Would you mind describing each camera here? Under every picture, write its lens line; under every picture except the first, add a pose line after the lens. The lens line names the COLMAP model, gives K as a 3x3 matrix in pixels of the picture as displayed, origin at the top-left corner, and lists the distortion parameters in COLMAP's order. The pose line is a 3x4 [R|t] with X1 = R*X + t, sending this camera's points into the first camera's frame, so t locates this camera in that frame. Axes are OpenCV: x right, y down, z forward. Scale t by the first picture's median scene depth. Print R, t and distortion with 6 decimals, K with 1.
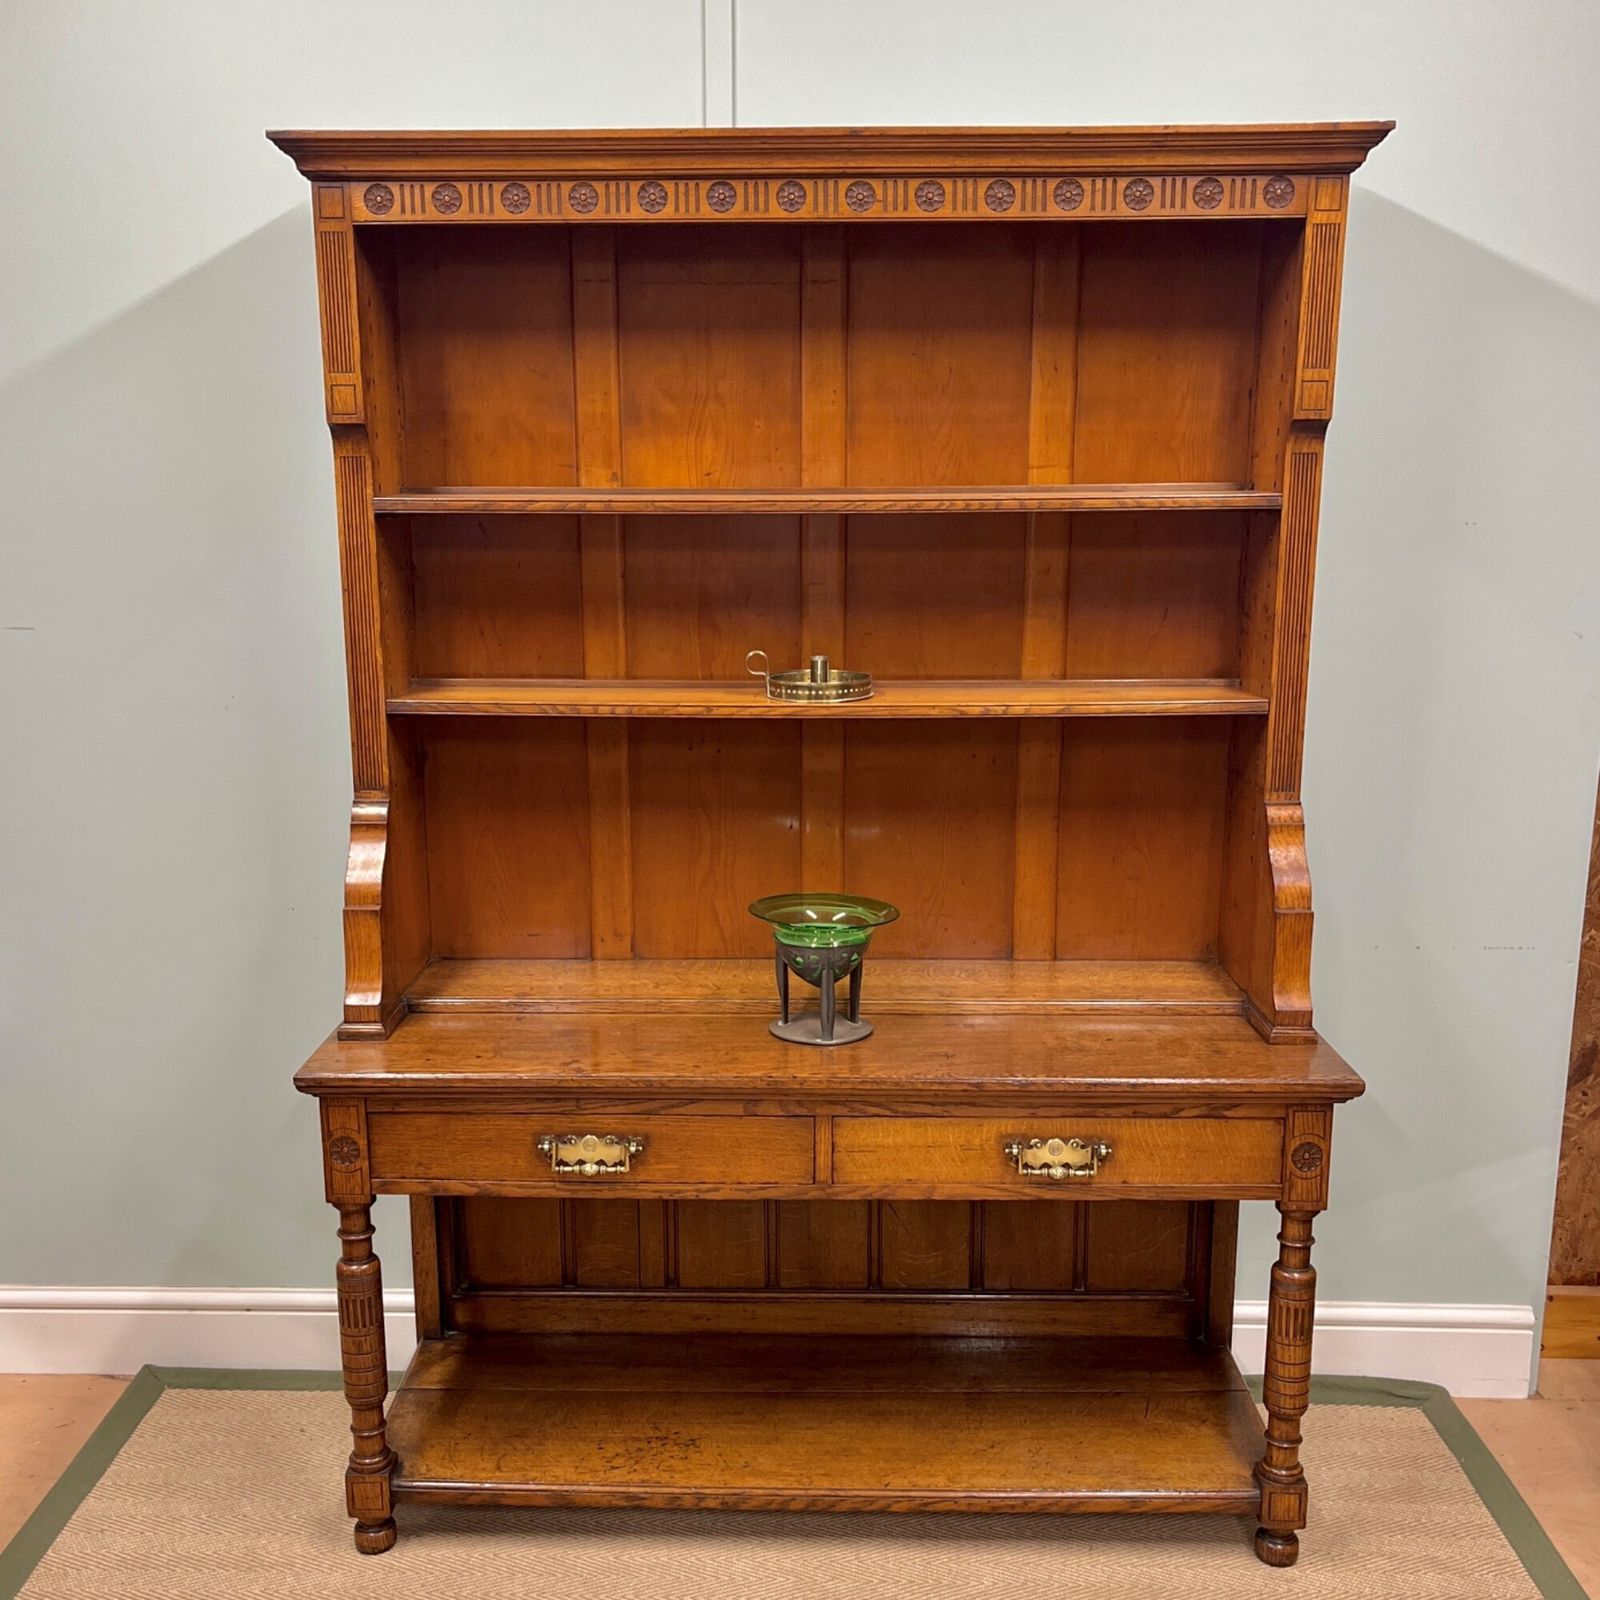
lens RADIAL K [[1778.6, 0, 766.9], [0, 1778.6, 874.6], [0, 0, 1]] dist [0.098227, -0.192870]
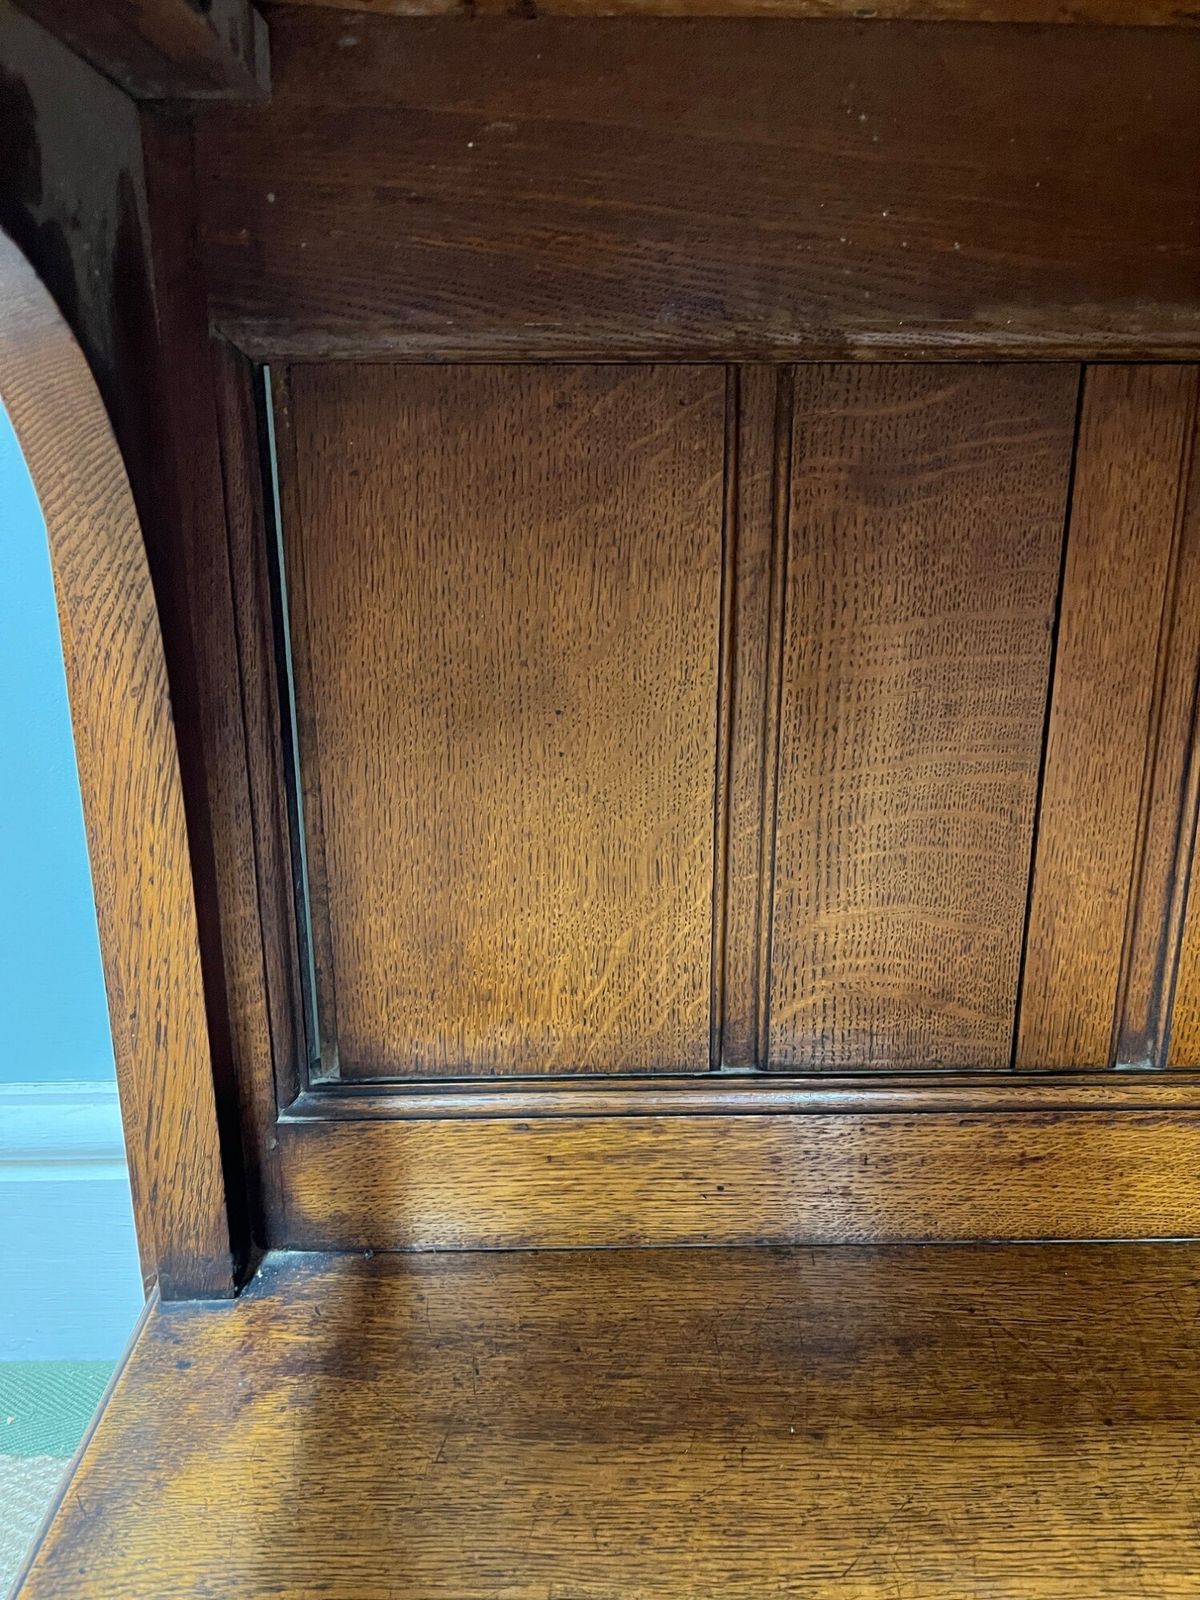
lens RADIAL K [[1214.2, 0, 601.7], [0, 1214.2, 807.3], [0, 0, 1]] dist [0.050954, -0.072605]
pose [[0.998313, -0.012471, 0.056703, -0.162640], [0.009266, 0.998362, 0.056454, 0.213251], [-0.057314, -0.055833, 0.996794, 0.969242]]
